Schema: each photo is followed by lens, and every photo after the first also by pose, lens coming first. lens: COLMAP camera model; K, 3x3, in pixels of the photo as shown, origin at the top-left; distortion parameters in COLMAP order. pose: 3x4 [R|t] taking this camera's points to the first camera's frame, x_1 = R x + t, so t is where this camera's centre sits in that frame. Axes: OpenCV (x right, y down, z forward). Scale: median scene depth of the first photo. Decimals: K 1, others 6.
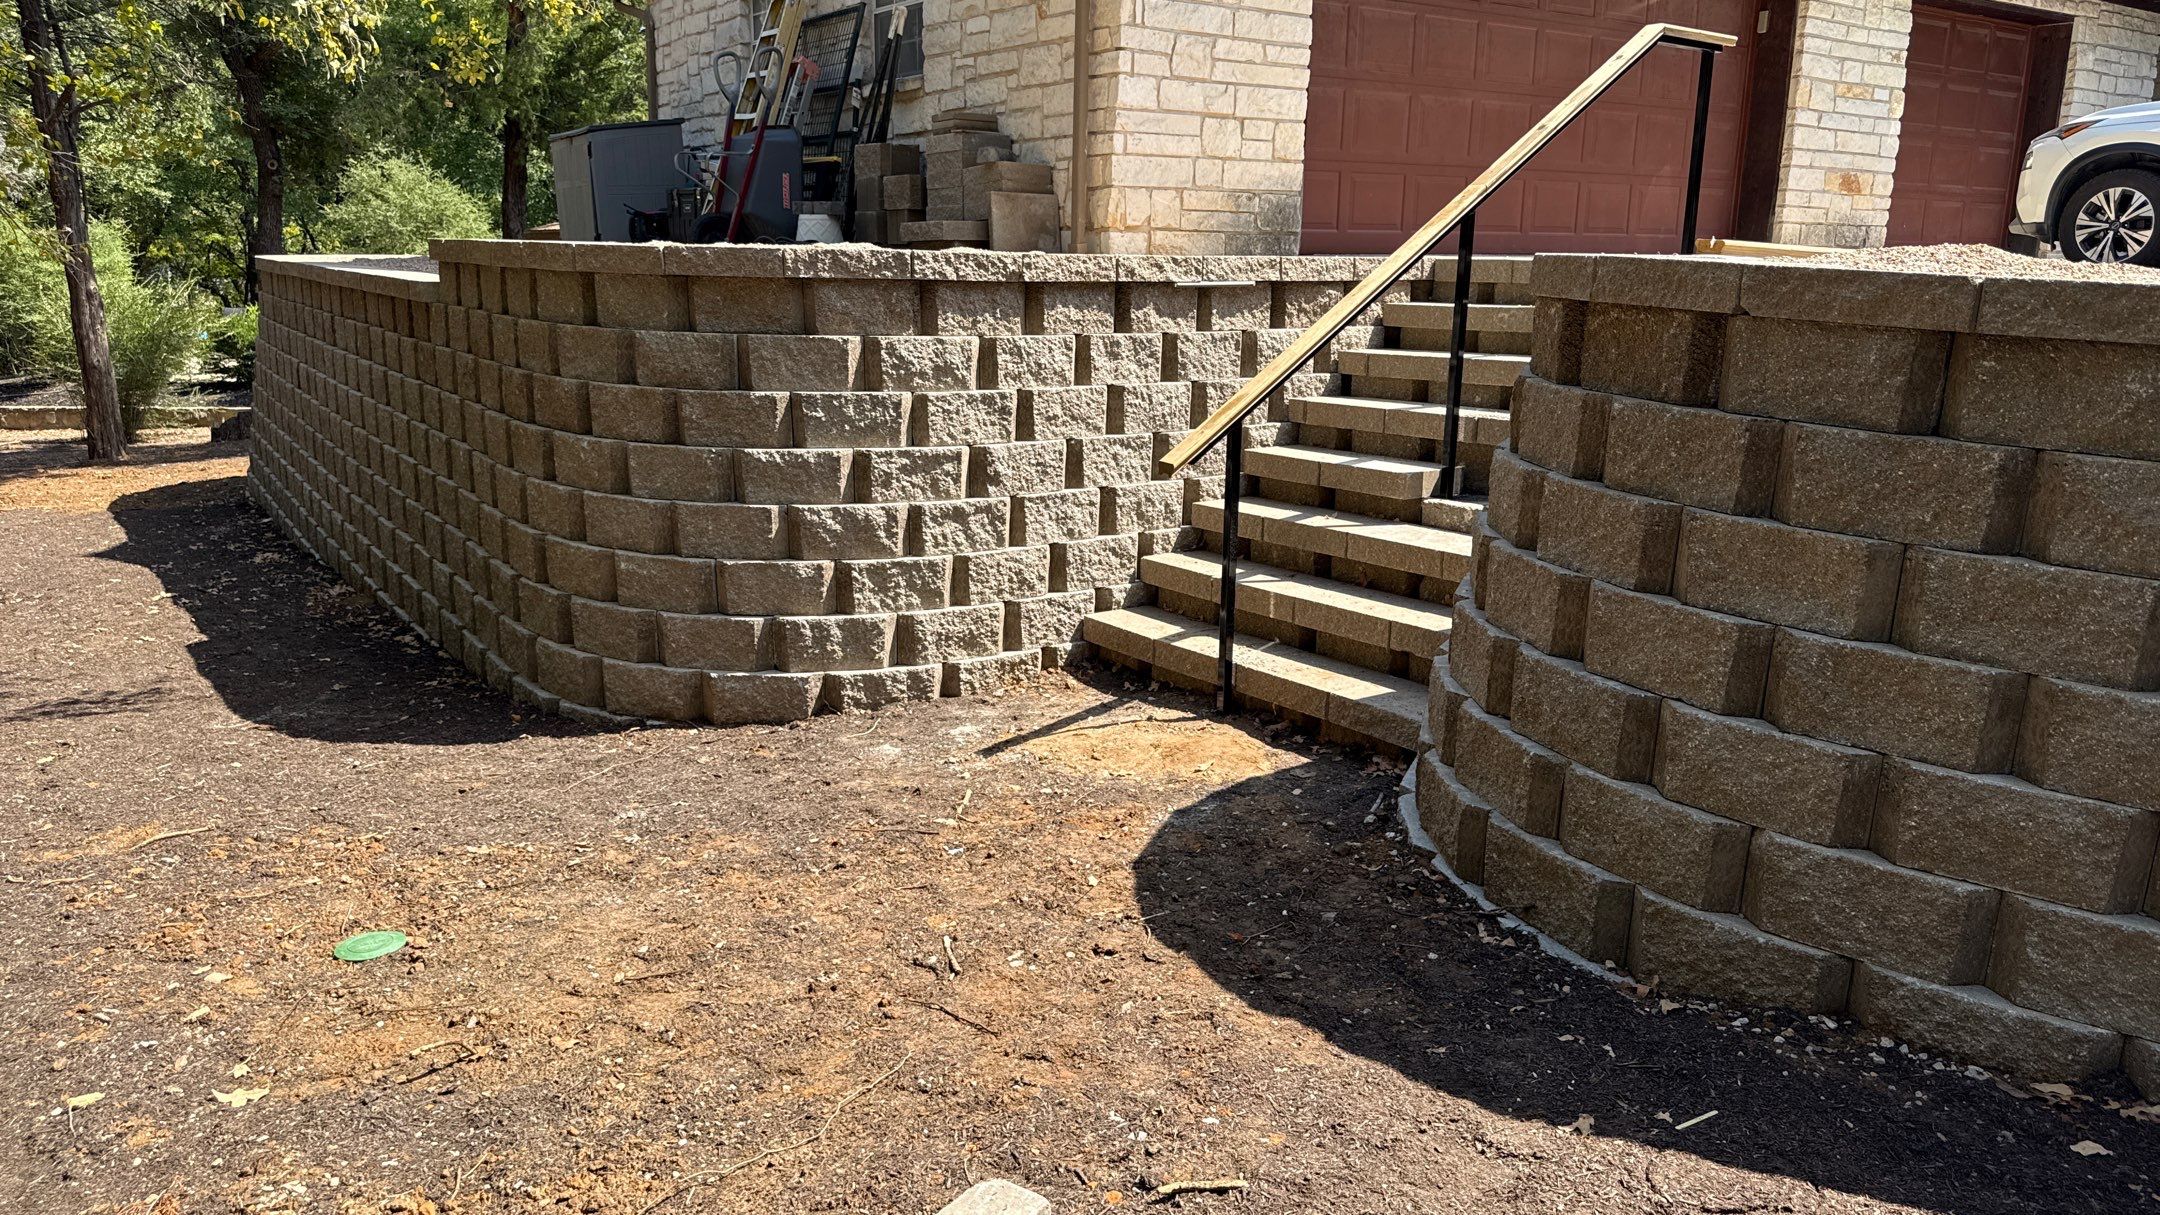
lens RADIAL K [[1551.9, 0, 1066.7], [0, 1551.9, 624.0], [0, 0, 1]] dist [0.066321, -0.081914]
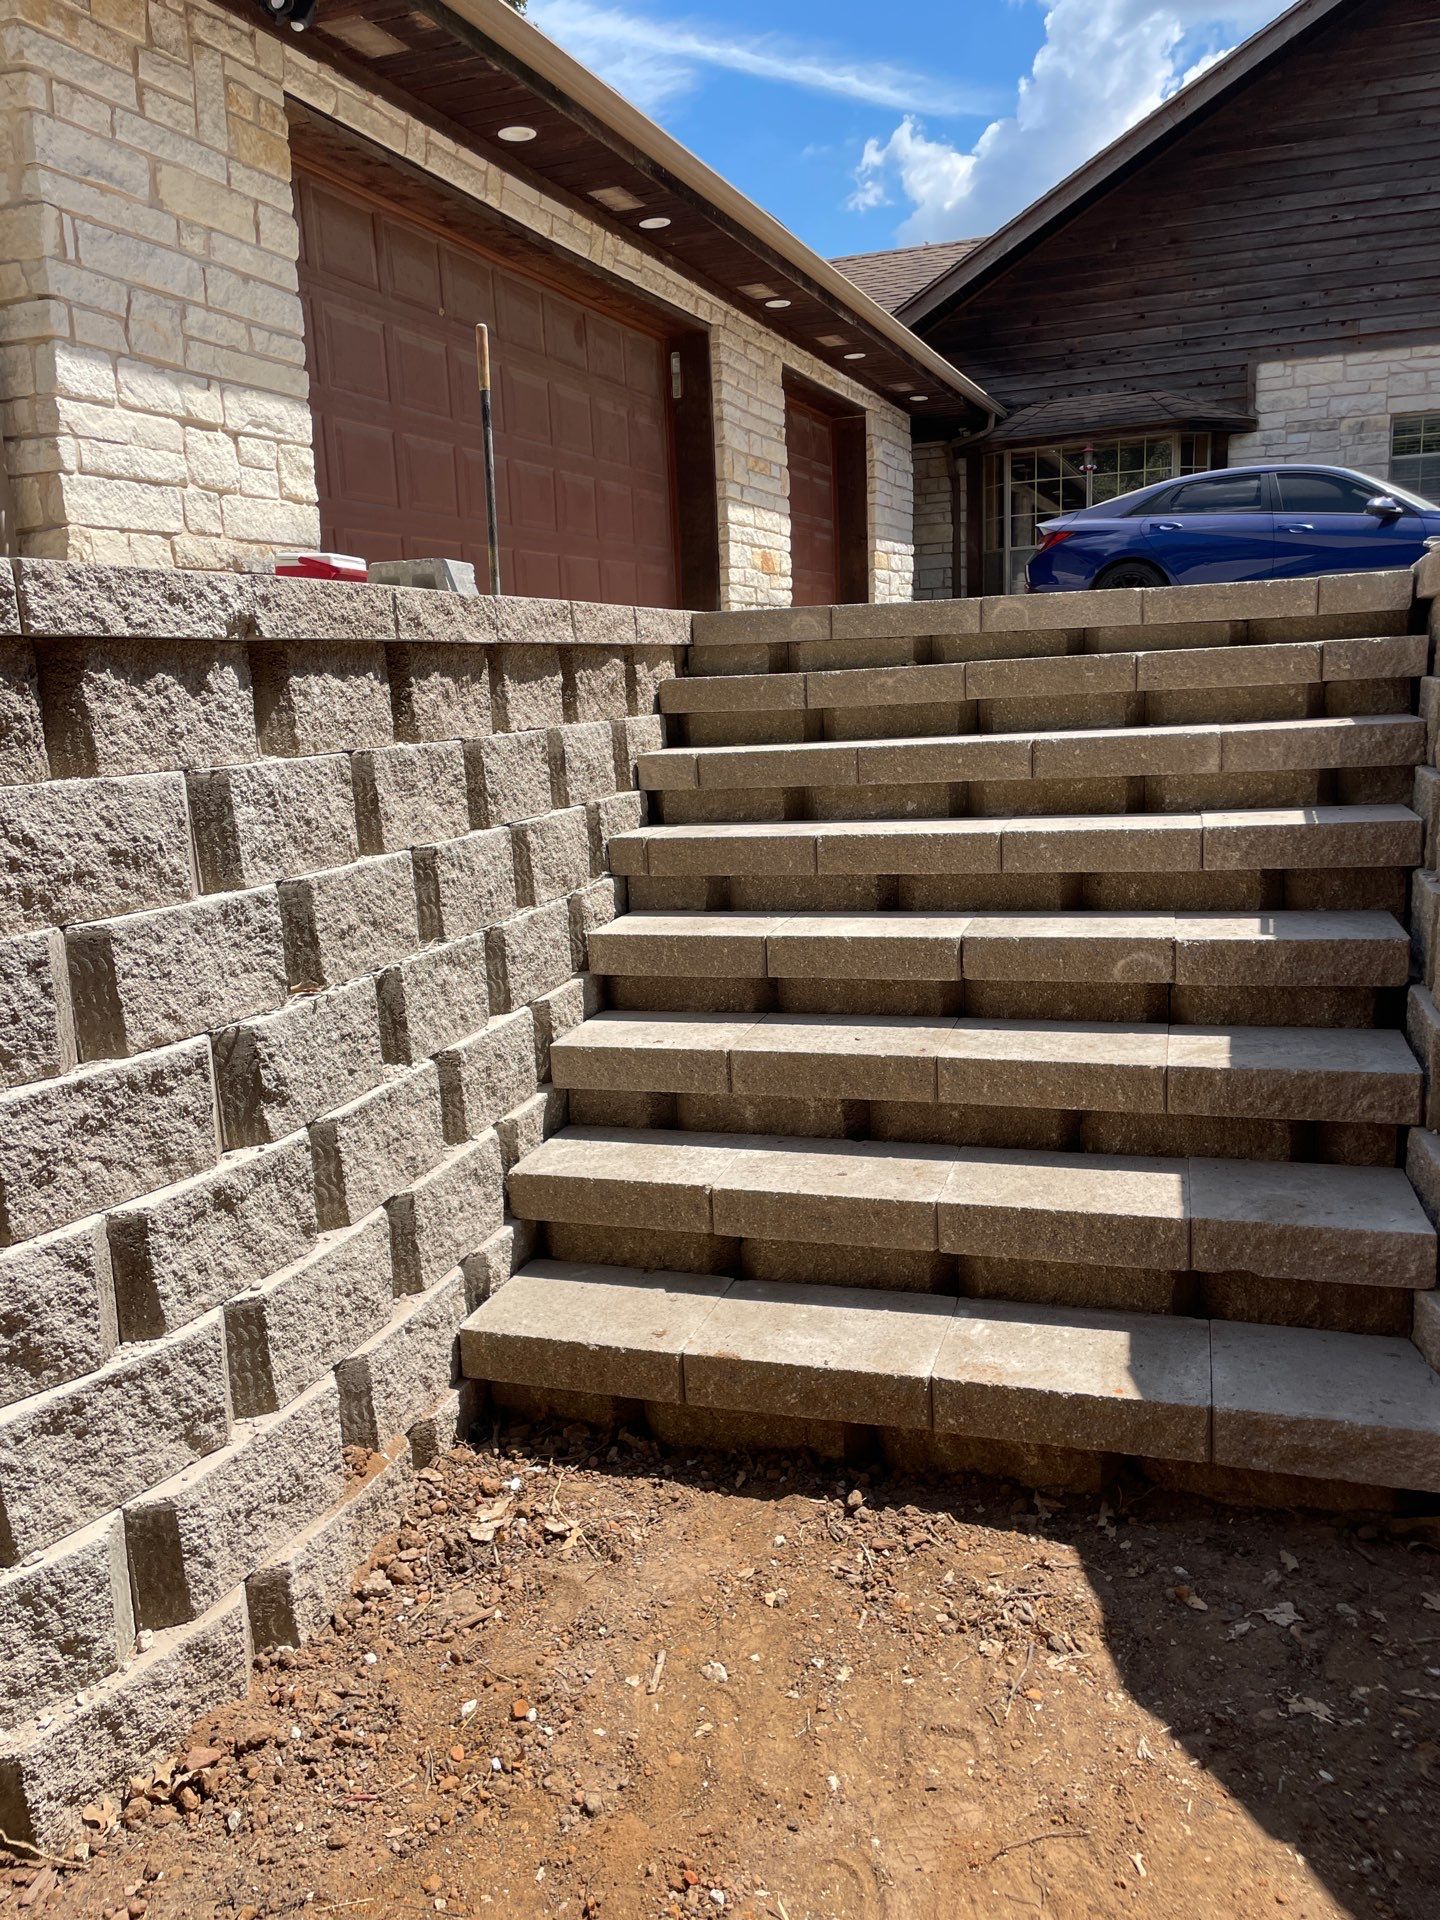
lens RADIAL K [[1474.0, 0, 717.8], [0, 1474.0, 942.3], [0, 0, 1]] dist [0.064996, -0.095409]
pose [[0.805819, -0.155092, 0.571491, -0.167075], [0.188789, 0.982018, 0.000304, -0.107043], [-0.561261, 0.107646, 0.820608, 0.568680]]
